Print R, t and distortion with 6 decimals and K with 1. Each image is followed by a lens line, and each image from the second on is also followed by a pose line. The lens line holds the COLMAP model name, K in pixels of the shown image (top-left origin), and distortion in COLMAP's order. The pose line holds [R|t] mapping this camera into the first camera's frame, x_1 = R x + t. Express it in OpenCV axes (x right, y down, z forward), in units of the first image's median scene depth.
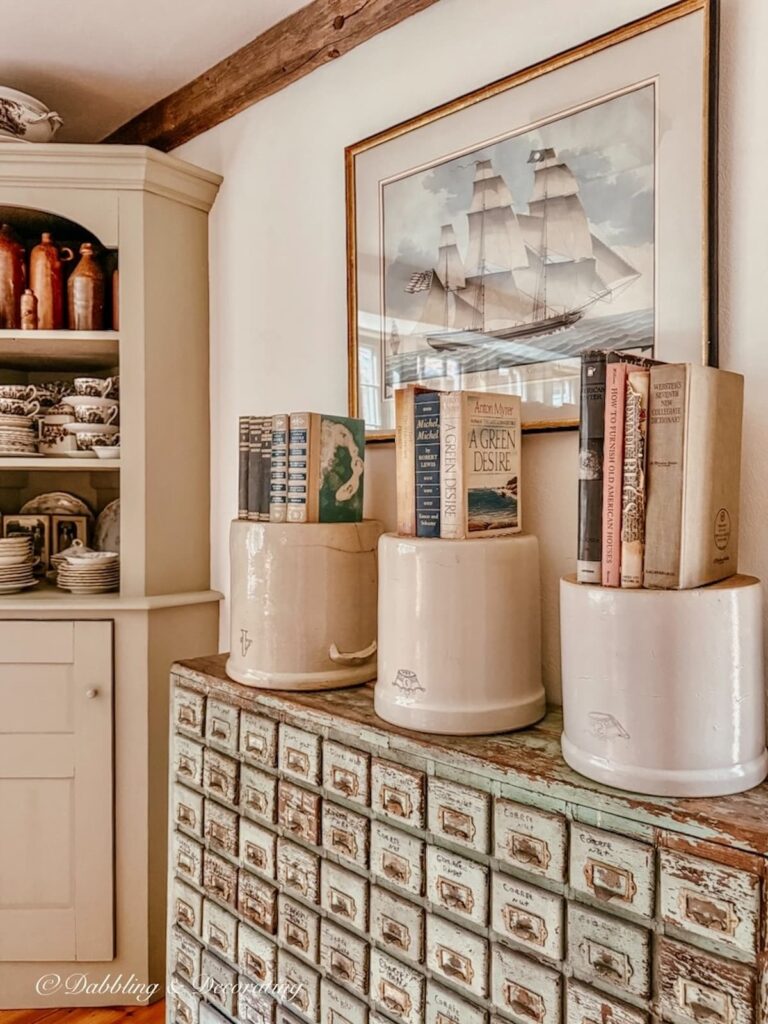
lens RADIAL K [[719.8, 0, 384.0], [0, 719.8, 512.0], [0, 0, 1]] dist [0.022131, -0.045572]
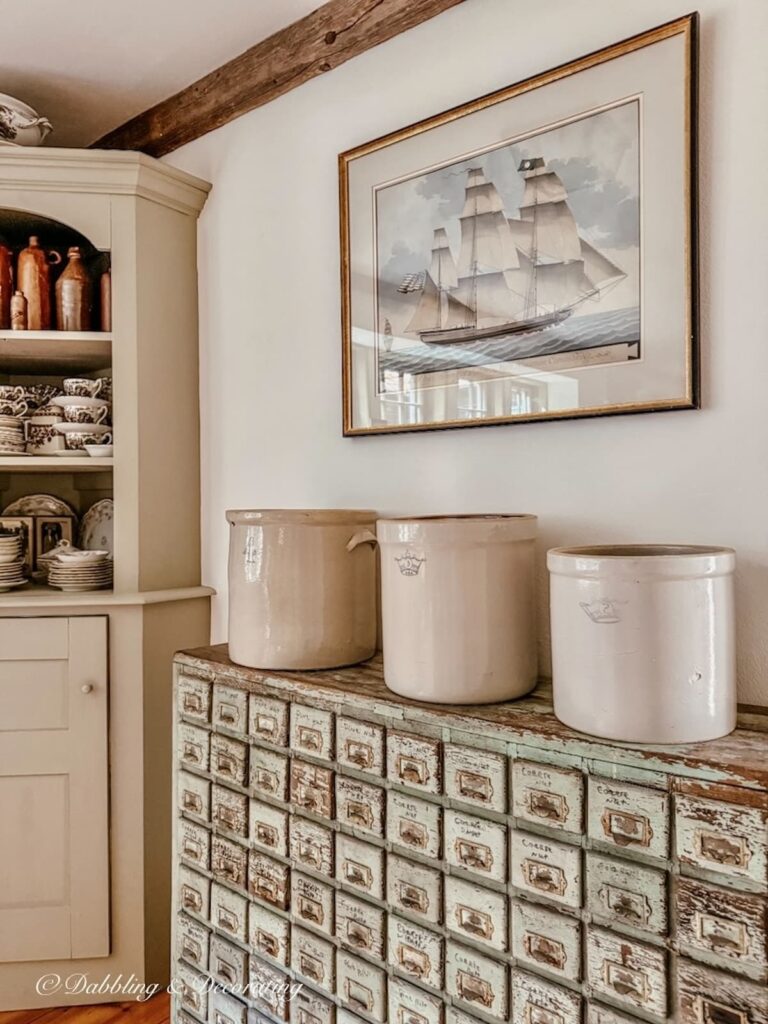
lens RADIAL K [[699.4, 0, 384.0], [0, 699.4, 512.0], [0, 0, 1]] dist [0.047505, -0.077512]
pose [[0.997696, -0.011339, 0.066889, -0.081337], [0.012486, 0.999782, -0.016755, 0.039492], [-0.066685, 0.017552, 0.997620, -0.021547]]
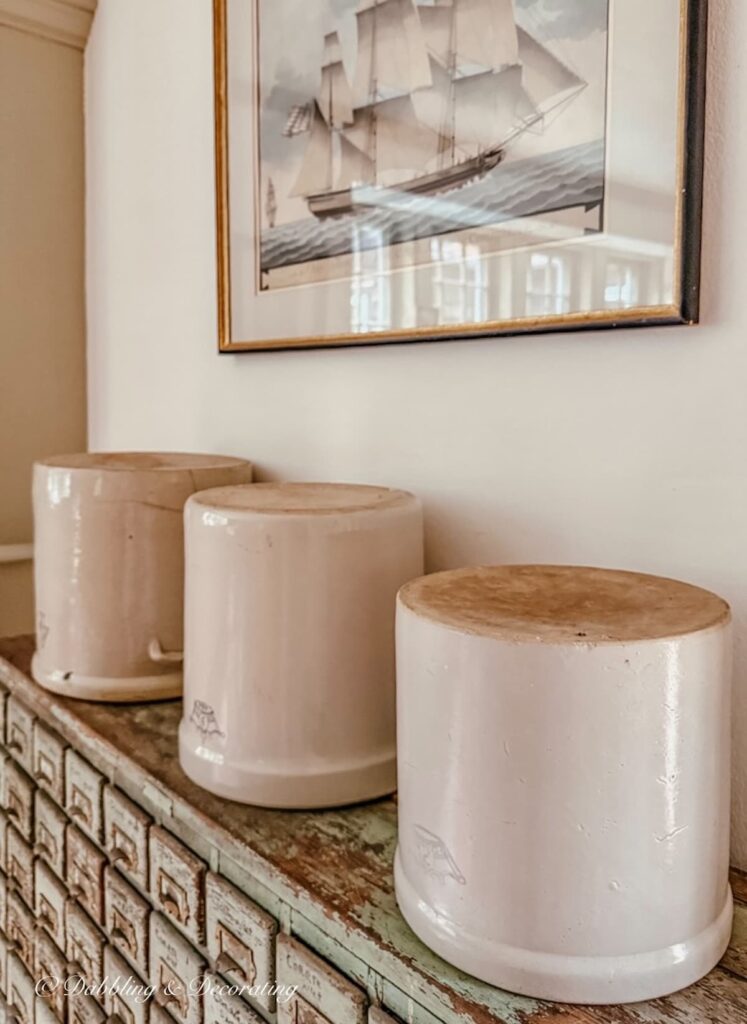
lens RADIAL K [[804.1, 0, 332.3], [0, 804.1, 463.2], [0, 0, 1]] dist [-0.014299, -0.009290]
pose [[0.991638, 0.019460, -0.127572, 0.229392], [-0.012920, 0.998569, 0.051891, -0.038442], [0.128399, -0.049809, 0.990471, 0.277656]]
